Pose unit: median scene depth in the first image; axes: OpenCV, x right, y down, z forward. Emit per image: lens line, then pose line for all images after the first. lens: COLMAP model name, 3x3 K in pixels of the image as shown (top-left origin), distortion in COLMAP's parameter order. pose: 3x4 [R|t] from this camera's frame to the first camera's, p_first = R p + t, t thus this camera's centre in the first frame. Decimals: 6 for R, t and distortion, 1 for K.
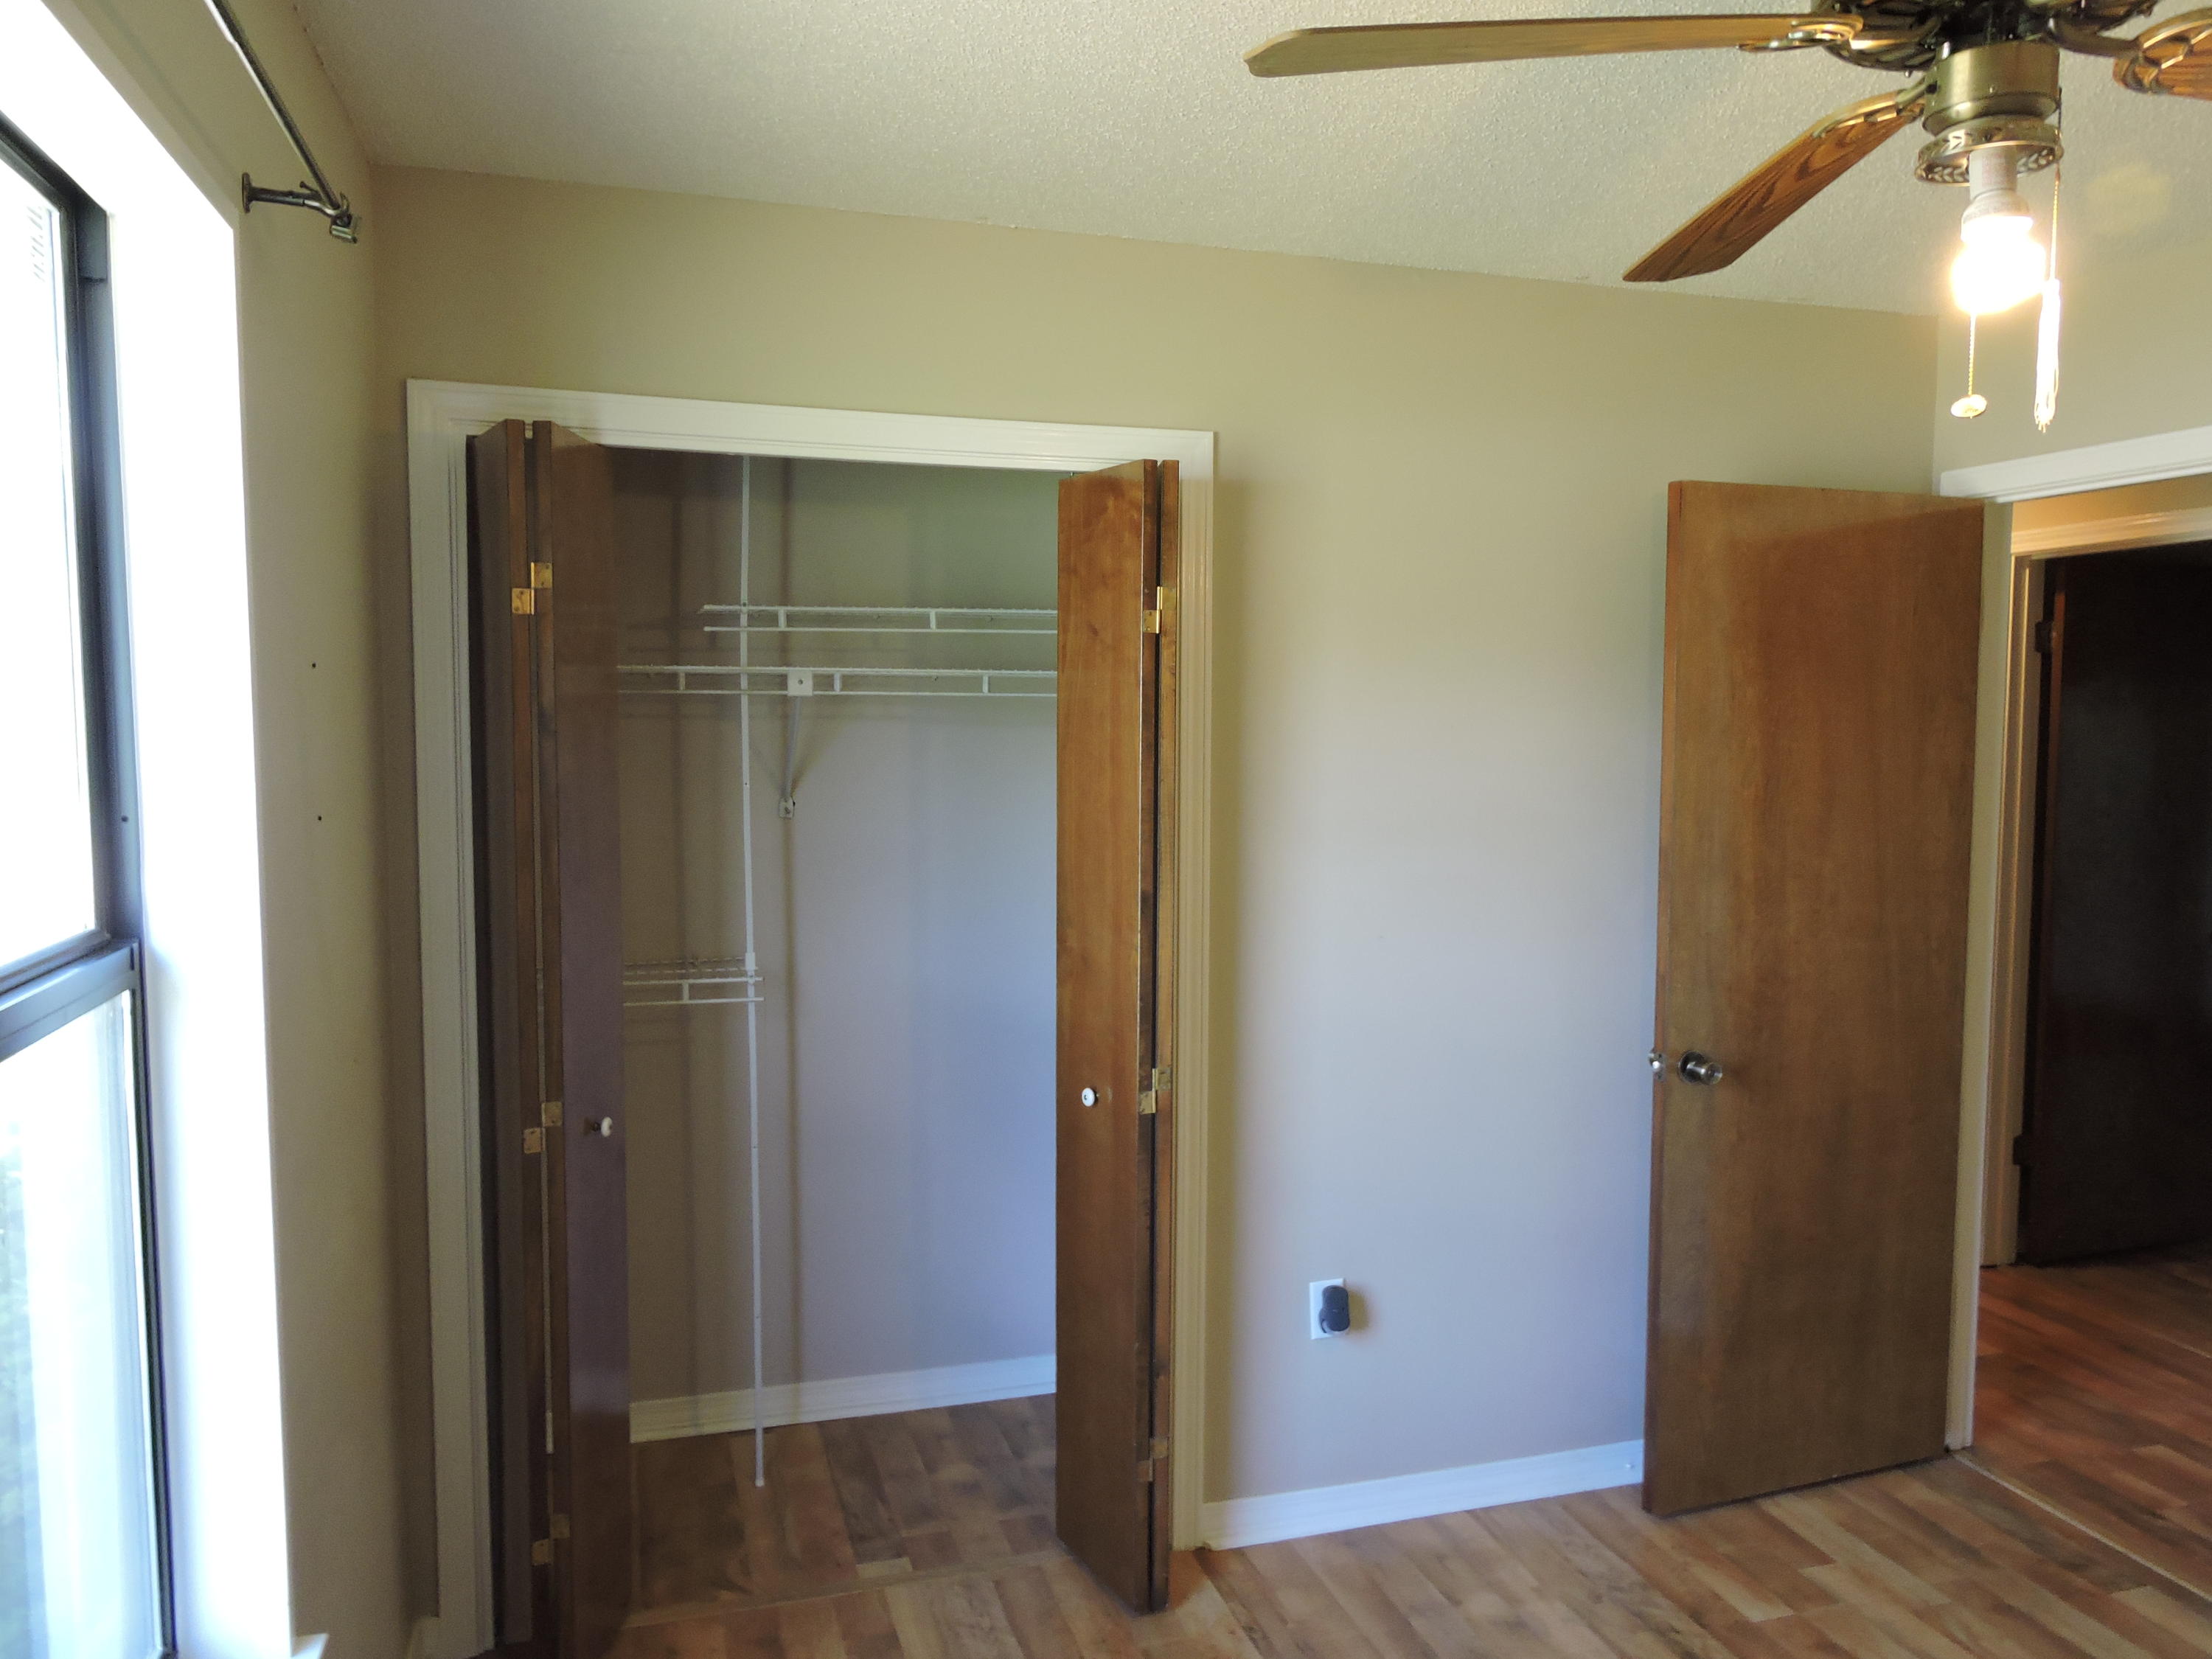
lens RADIAL K [[1577.3, 0, 1101.9], [0, 1577.3, 835.3], [0, 0, 1]] dist [-0.002121, 0.001866]
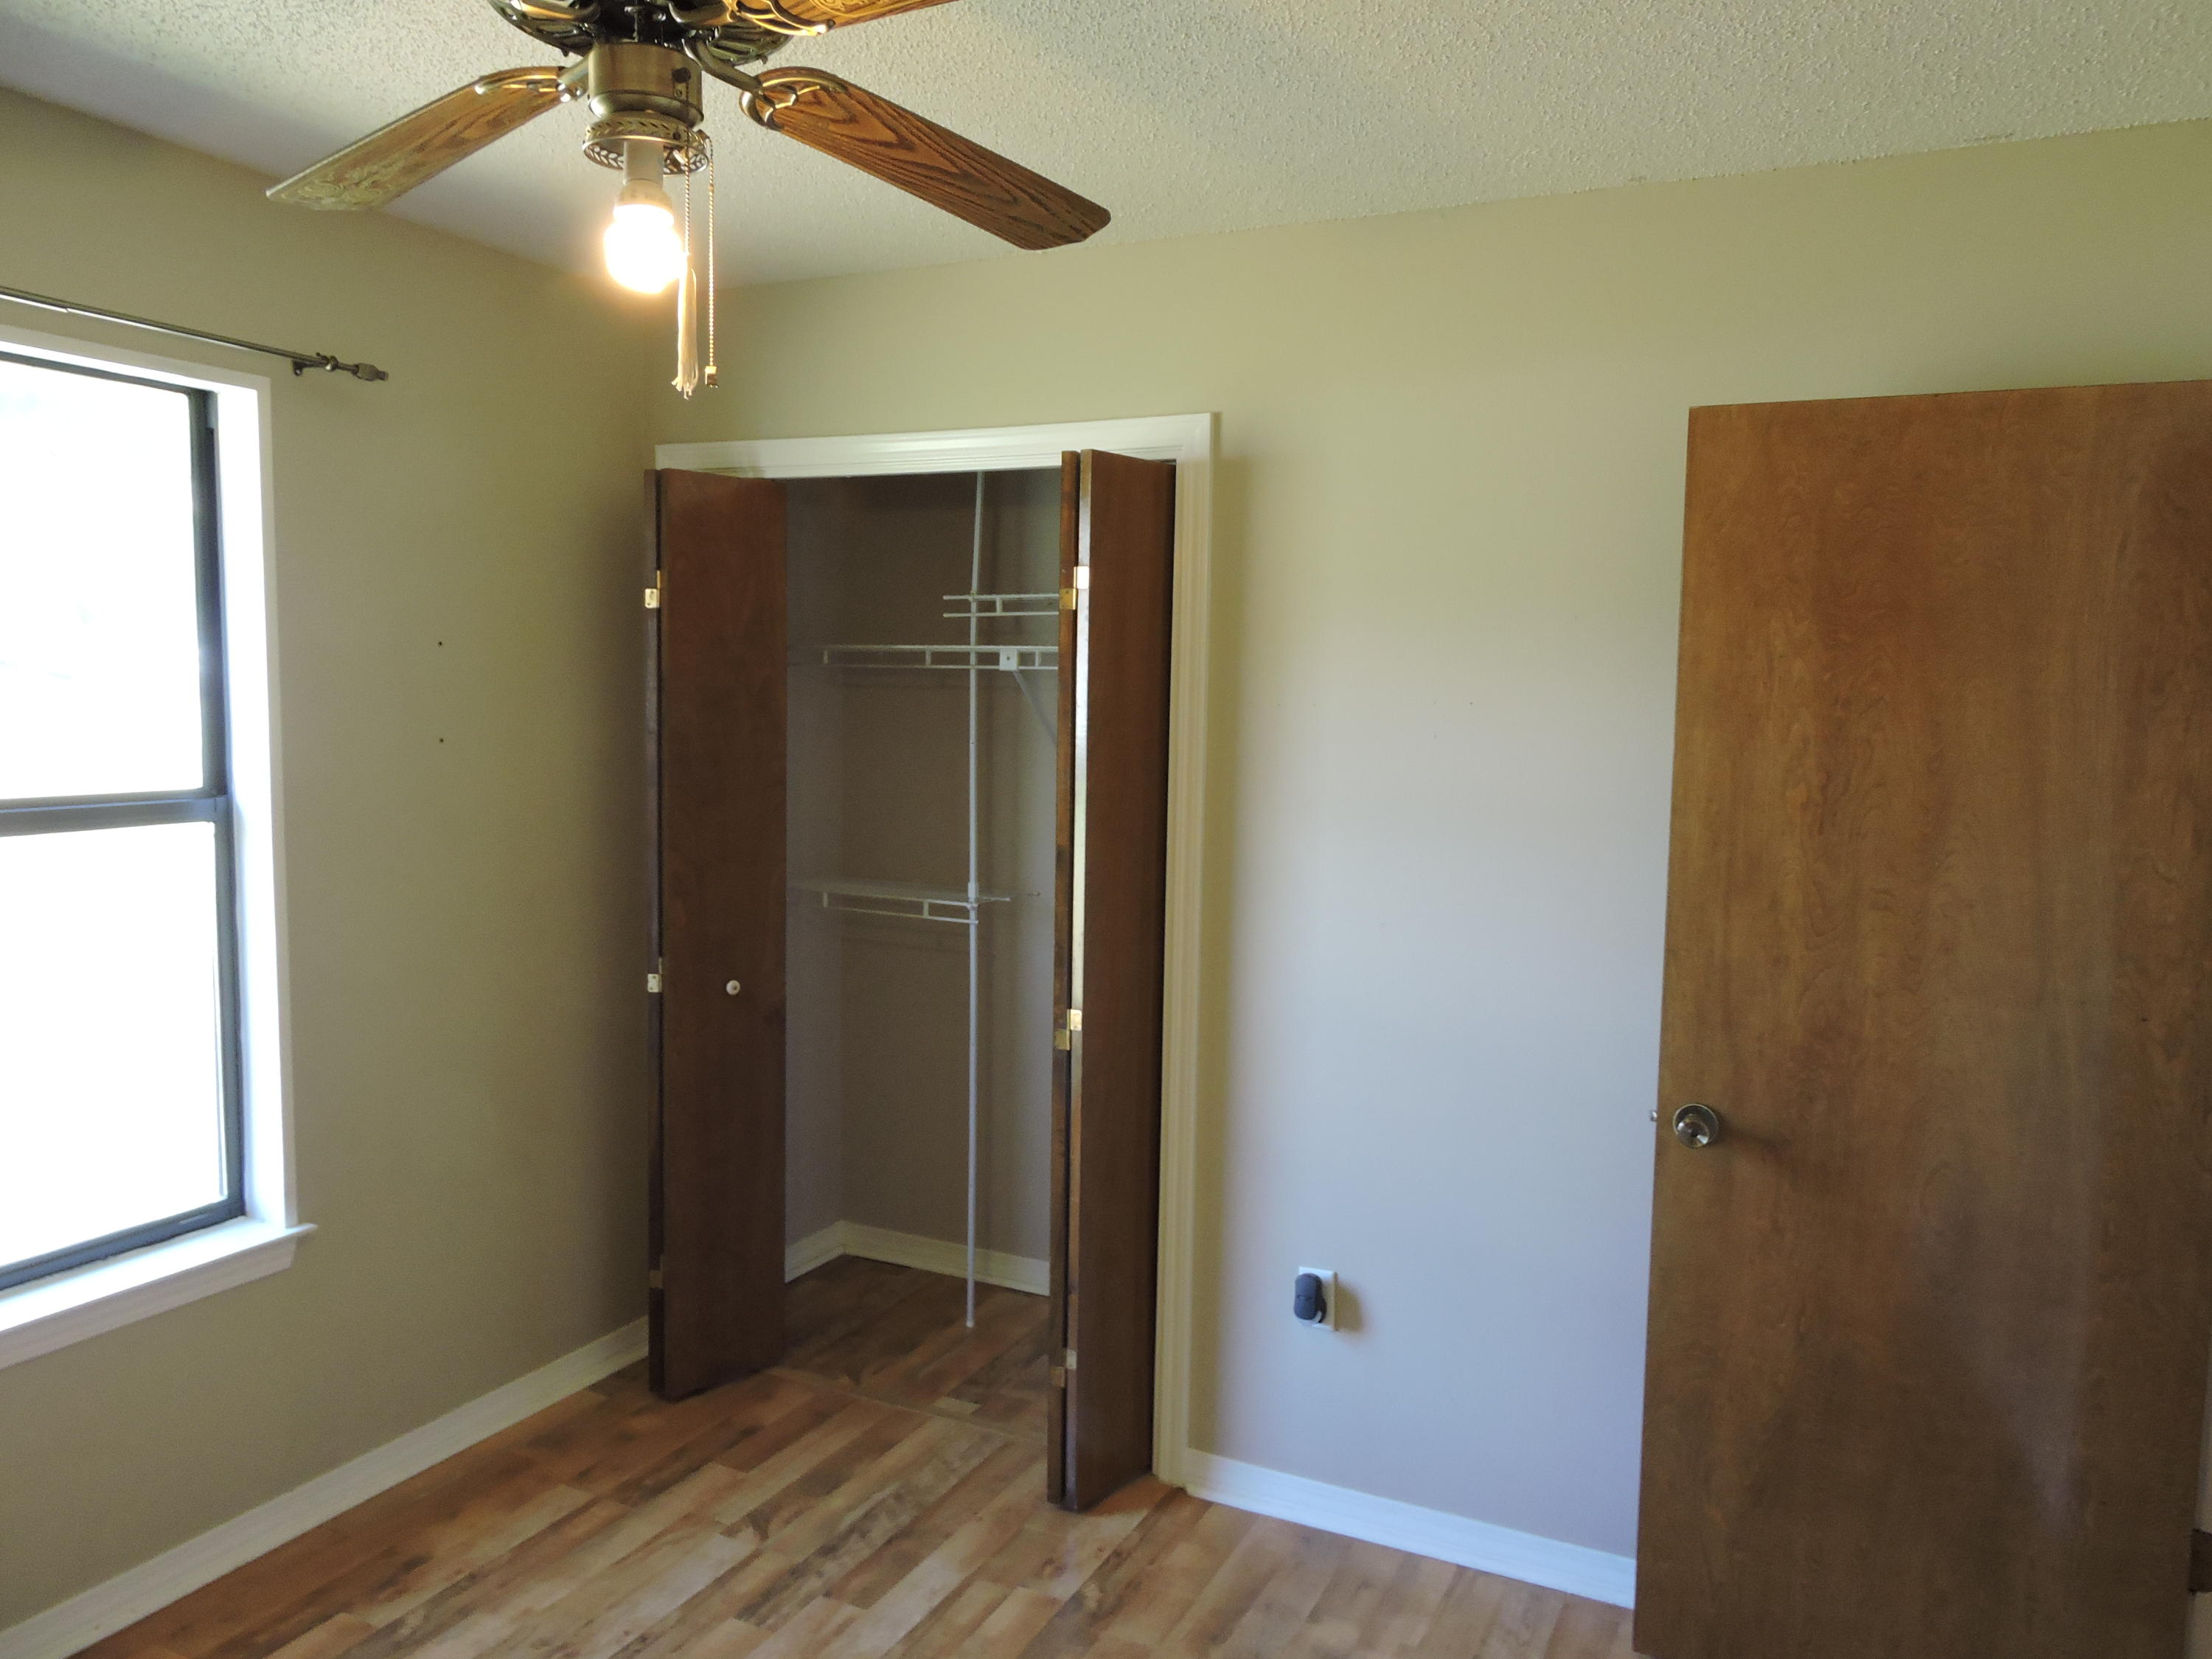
lens RADIAL K [[1577.3, 0, 1101.8], [0, 1577.3, 829.6], [0, 0, 1]] dist [-0.002121, 0.001866]
pose [[0.732005, 0.069614, -0.677733, 0.690839], [-0.070076, 0.997183, 0.026739, -0.005738], [0.677686, 0.027919, 0.734822, 0.185332]]
